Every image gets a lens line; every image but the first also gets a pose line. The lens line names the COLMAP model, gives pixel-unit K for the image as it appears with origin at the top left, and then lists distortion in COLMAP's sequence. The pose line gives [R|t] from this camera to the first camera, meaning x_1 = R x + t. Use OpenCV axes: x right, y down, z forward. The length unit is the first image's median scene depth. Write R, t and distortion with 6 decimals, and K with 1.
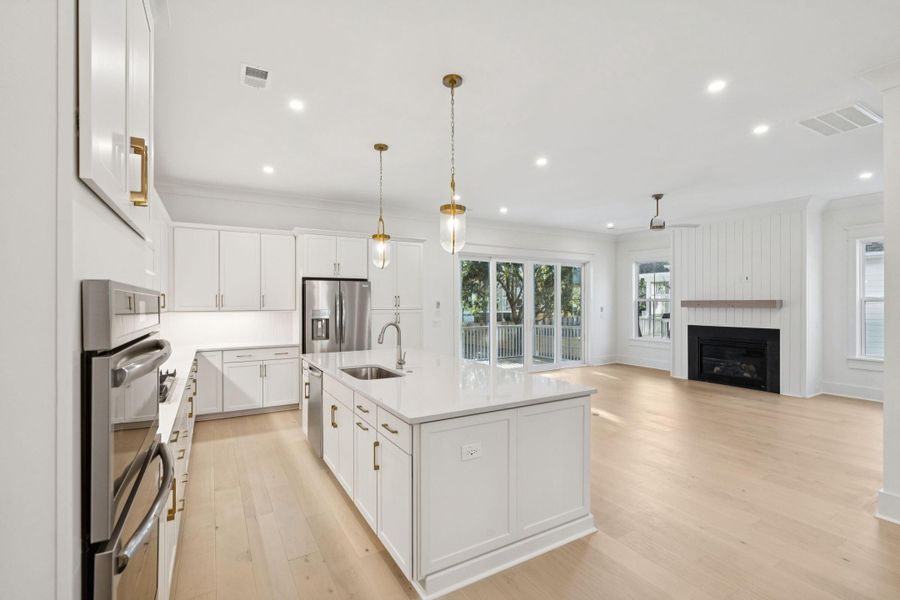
lens RADIAL K [[406.9, 0, 446.1], [0, 406.9, 299.2], [0, 0, 1]] dist [-0.001760, -0.000119]
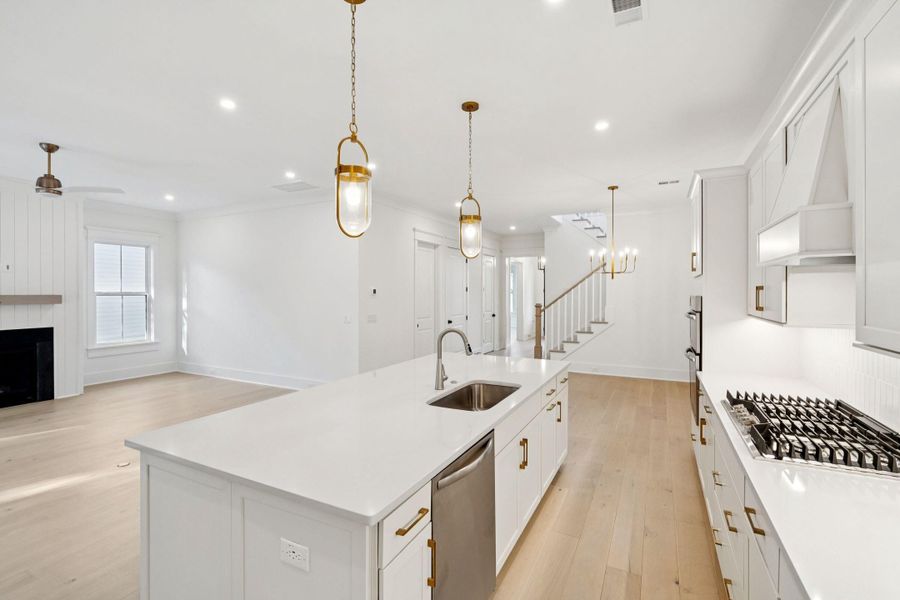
lens RADIAL K [[406.9, 0, 446.1], [0, 406.9, 299.2], [0, 0, 1]] dist [-0.001760, -0.000119]
pose [[-0.540748, -0.013119, 0.841082, -0.585205], [-0.007994, 0.999913, 0.010457, -0.006963], [-0.841147, -0.001069, -0.540806, 1.080458]]
